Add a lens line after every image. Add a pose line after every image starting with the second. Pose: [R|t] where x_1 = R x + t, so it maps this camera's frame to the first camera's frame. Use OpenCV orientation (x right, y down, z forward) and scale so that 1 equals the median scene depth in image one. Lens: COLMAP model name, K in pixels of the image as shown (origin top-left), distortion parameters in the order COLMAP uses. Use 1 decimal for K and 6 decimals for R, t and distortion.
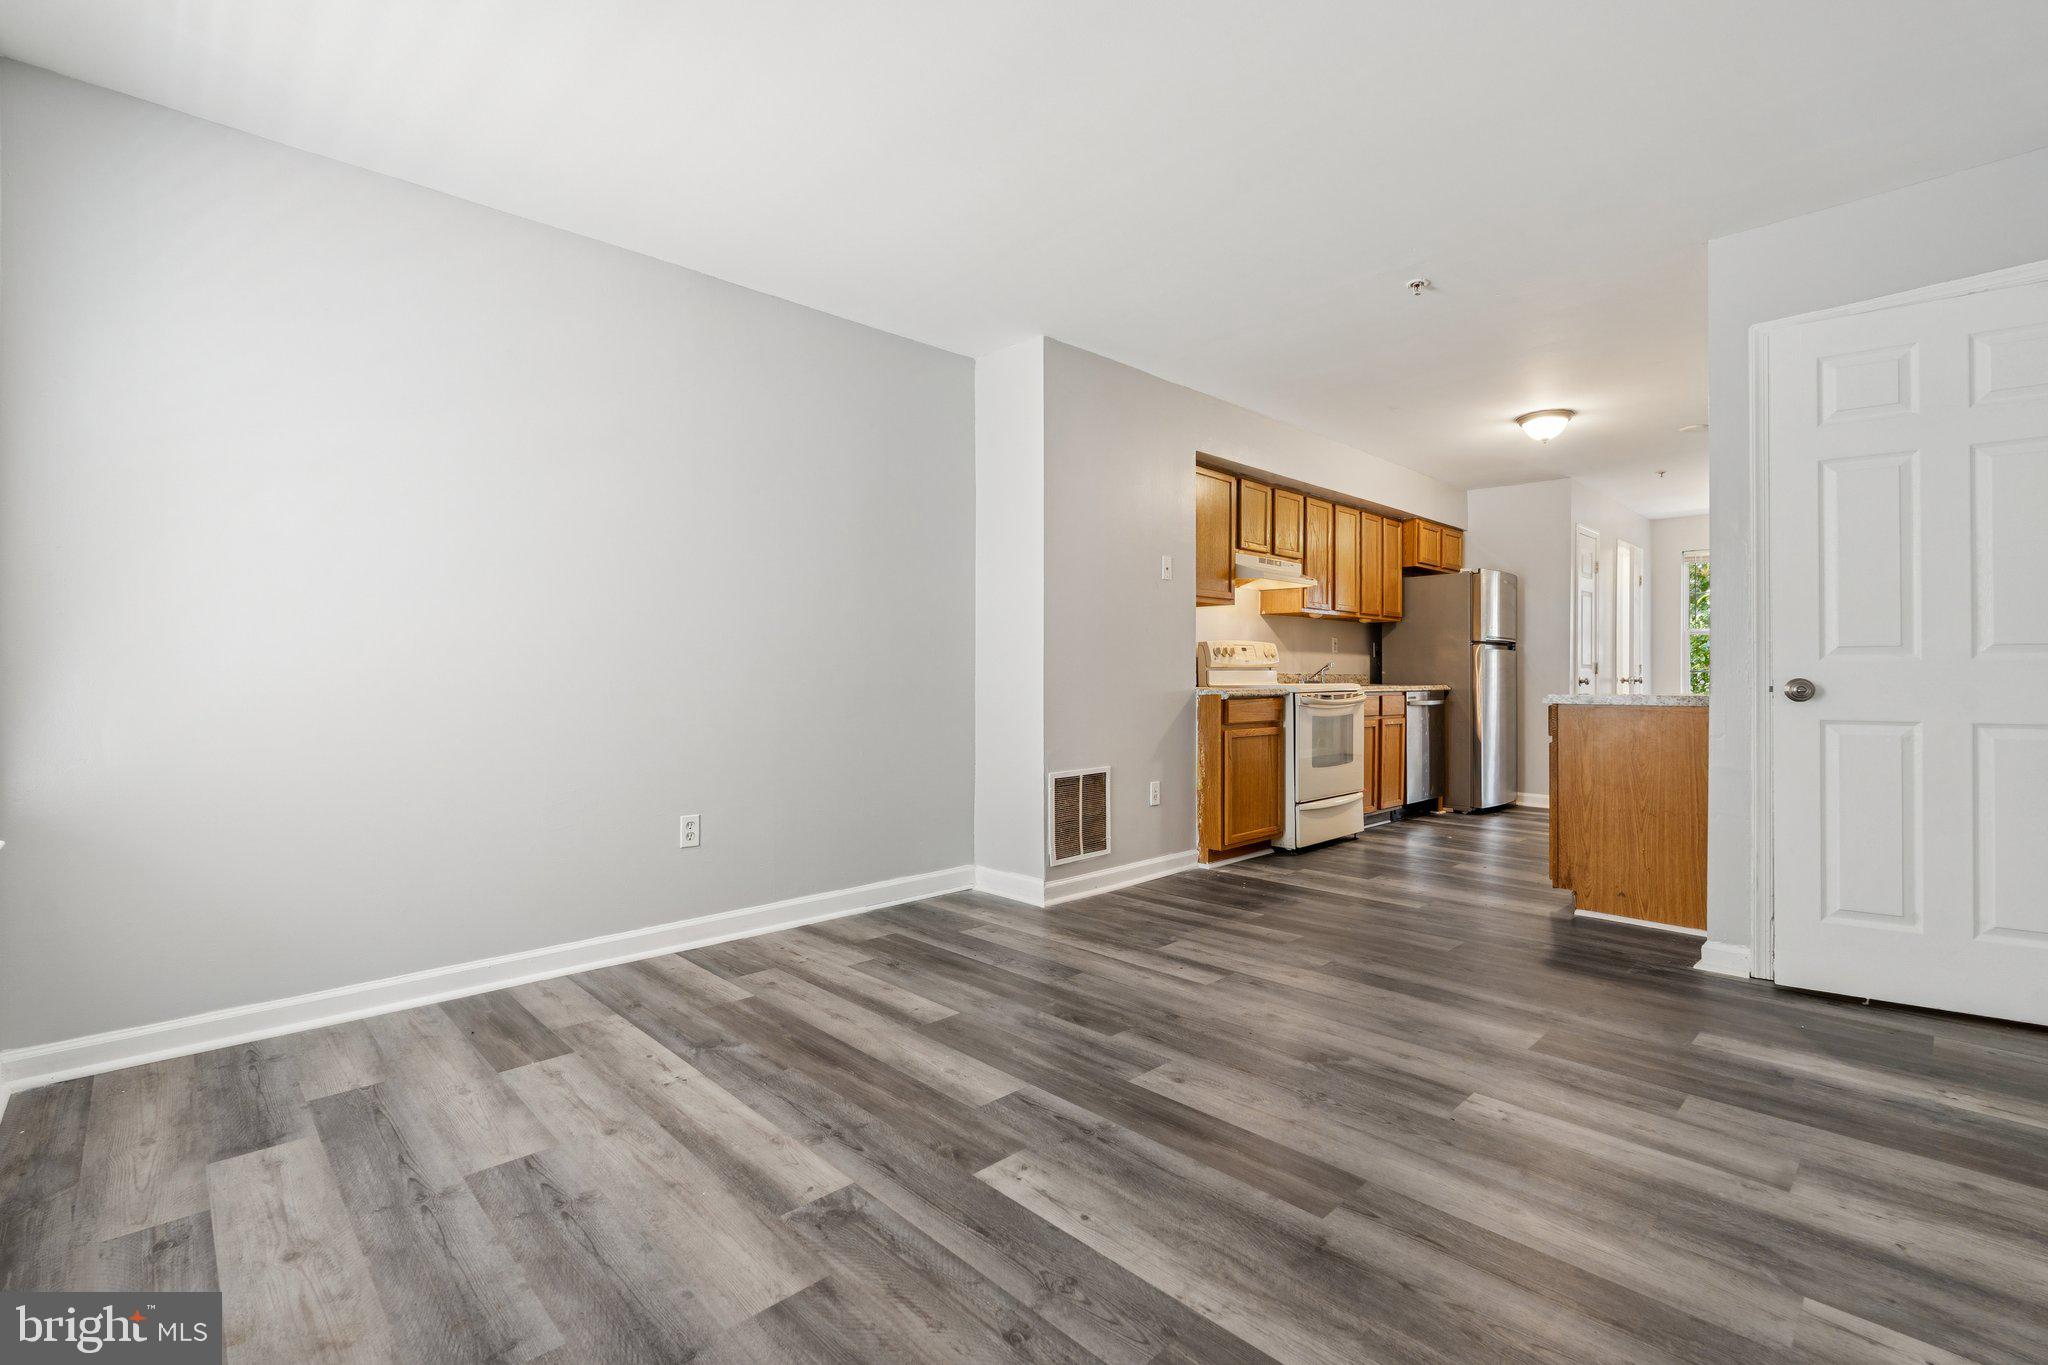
lens RADIAL K [[906.9, 0, 1004.1], [0, 906.9, 672.7], [0, 0, 1]] dist [-0.006989, 0.000196]
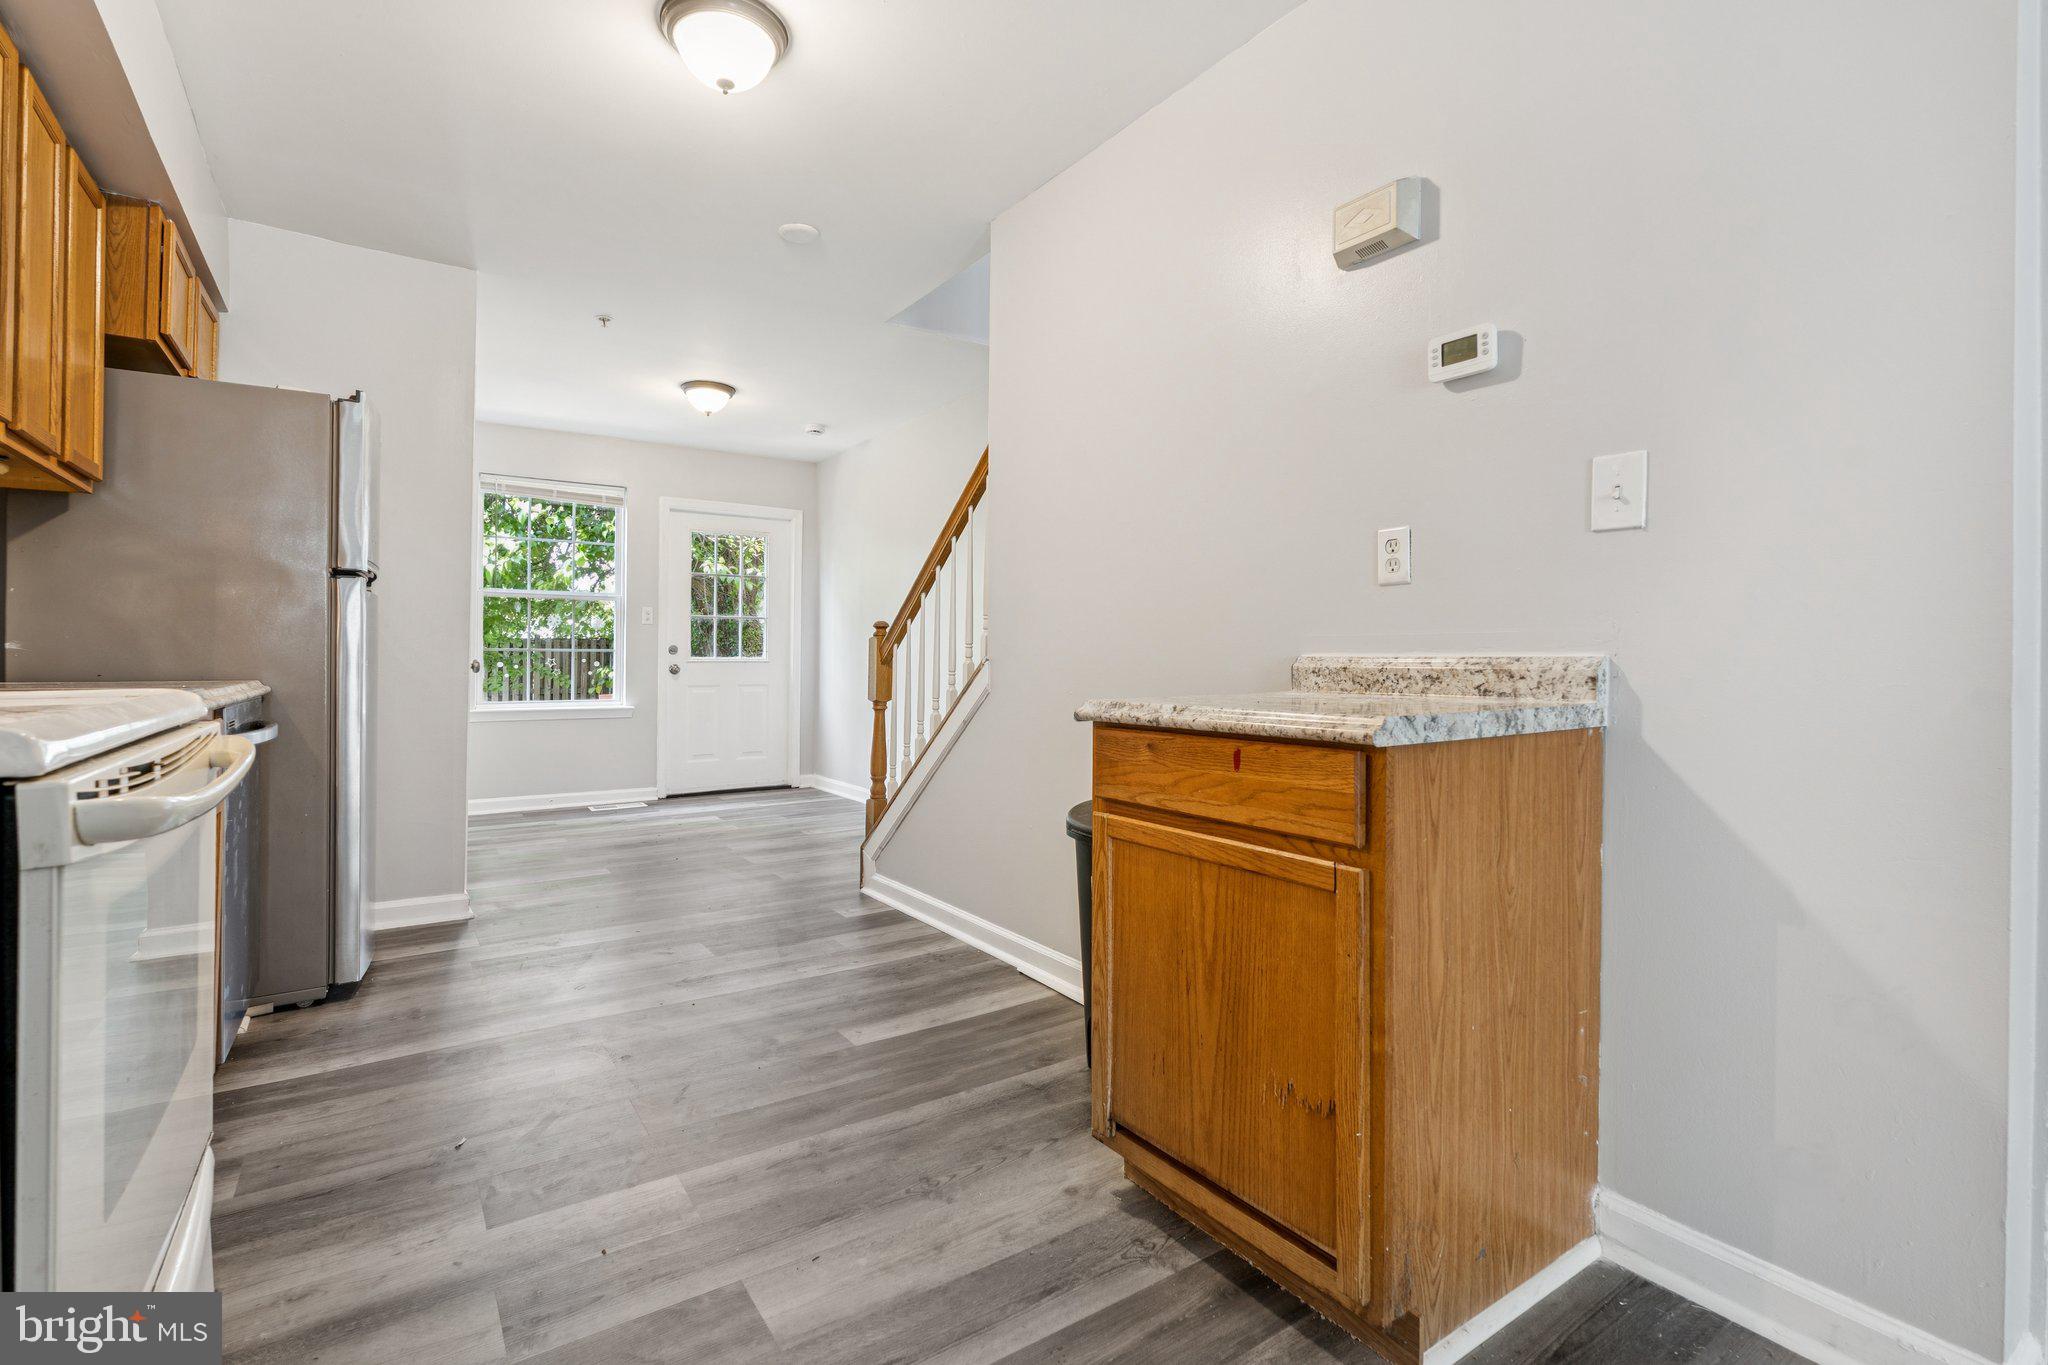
lens RADIAL K [[938.9, 0, 1008.8], [0, 938.9, 646.1], [0, 0, 1]] dist [-0.011107, -0.000062]
pose [[0.166267, 0.010252, 0.986027, 0.451458], [-0.006666, 0.999935, -0.009273, 0.007065], [-0.986058, -0.005031, 0.166324, 1.805653]]
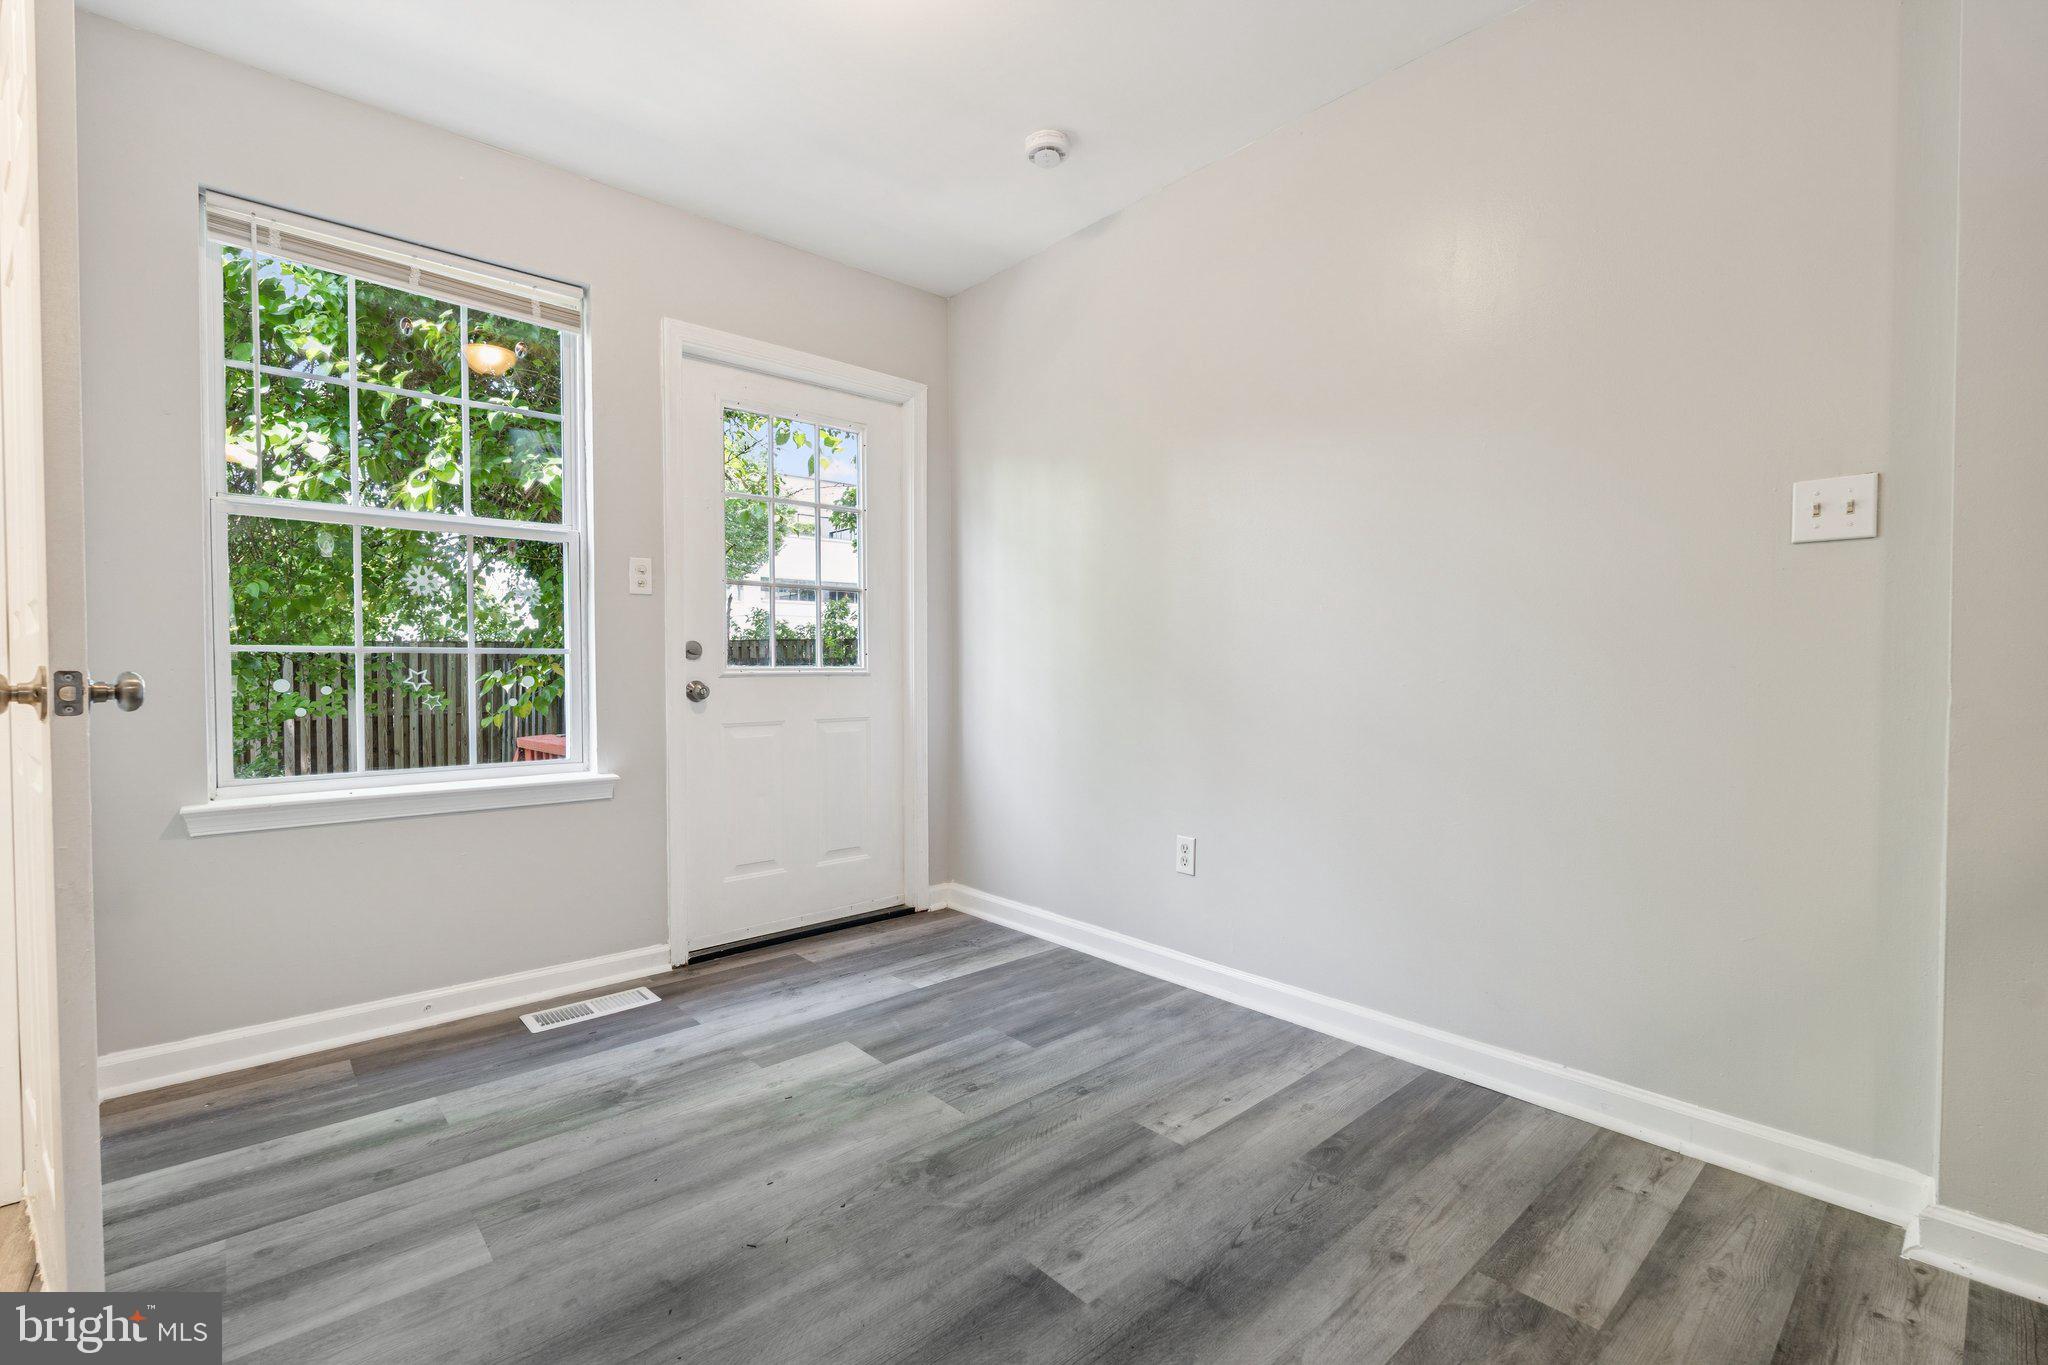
lens RADIAL K [[901.9, 0, 1024.0], [0, 901.9, 682.5], [0, 0, 1]] dist [-0.002638, 0.000309]
pose [[0.025597, -0.027817, 0.999285, 1.816281], [-0.004240, 0.999601, 0.027934, 0.006274], [-0.999663, -0.004952, 0.025468, 2.787484]]
